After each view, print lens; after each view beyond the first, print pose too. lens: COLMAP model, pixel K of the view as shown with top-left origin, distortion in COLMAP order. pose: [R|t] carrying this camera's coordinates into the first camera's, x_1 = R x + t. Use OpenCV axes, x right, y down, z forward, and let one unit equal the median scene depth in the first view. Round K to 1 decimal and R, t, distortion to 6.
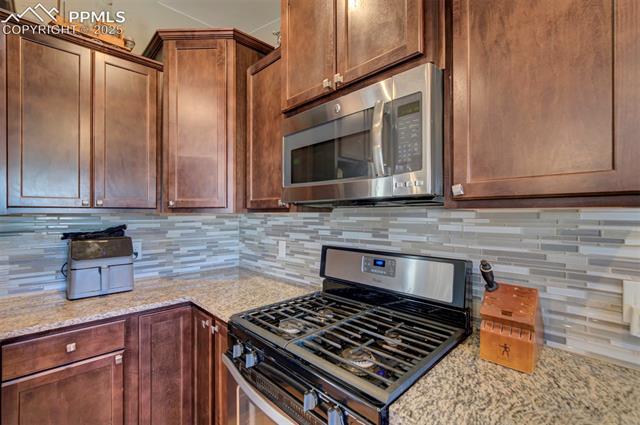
lens RADIAL K [[269.2, 0, 324.9], [0, 269.2, 211.8], [0, 0, 1]] dist [0.006275, 0.000796]
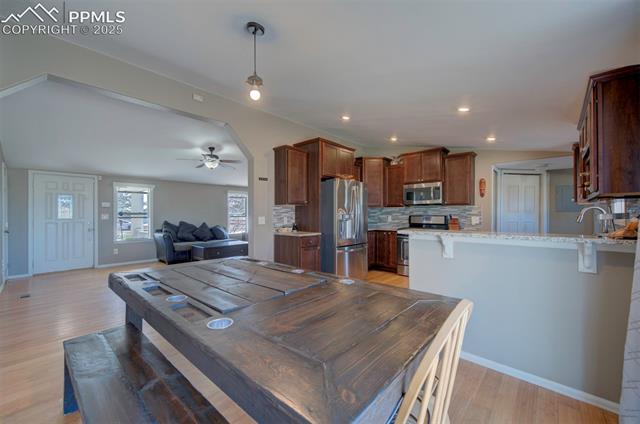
lens RADIAL K [[255.6, 0, 311.1], [0, 255.6, 214.5], [0, 0, 1]] dist [0.001708, 0.000309]
pose [[0.998506, 0.000124, 0.054640, -1.837671], [-0.000611, 0.999960, 0.008896, 0.088148], [-0.054636, -0.008916, 0.998467, -2.949673]]
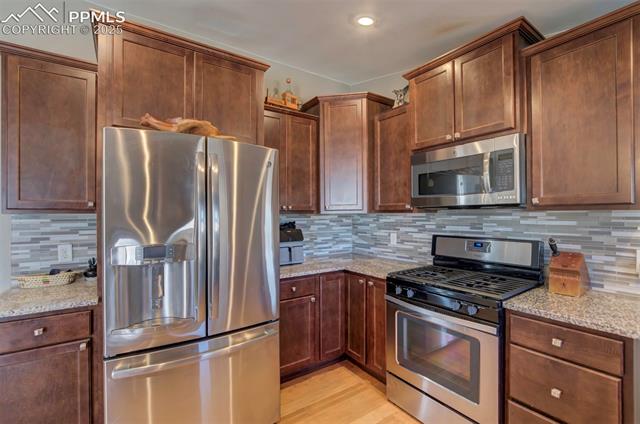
lens RADIAL K [[285.4, 0, 320.0], [0, 285.4, 212.0], [0, 0, 1]] dist [-0.000736, -0.000007]
pose [[0.987150, -0.005251, -0.159710, -0.425667], [0.005506, 0.999984, 0.001151, -0.008827], [0.159702, -0.002015, 0.987163, -0.761720]]
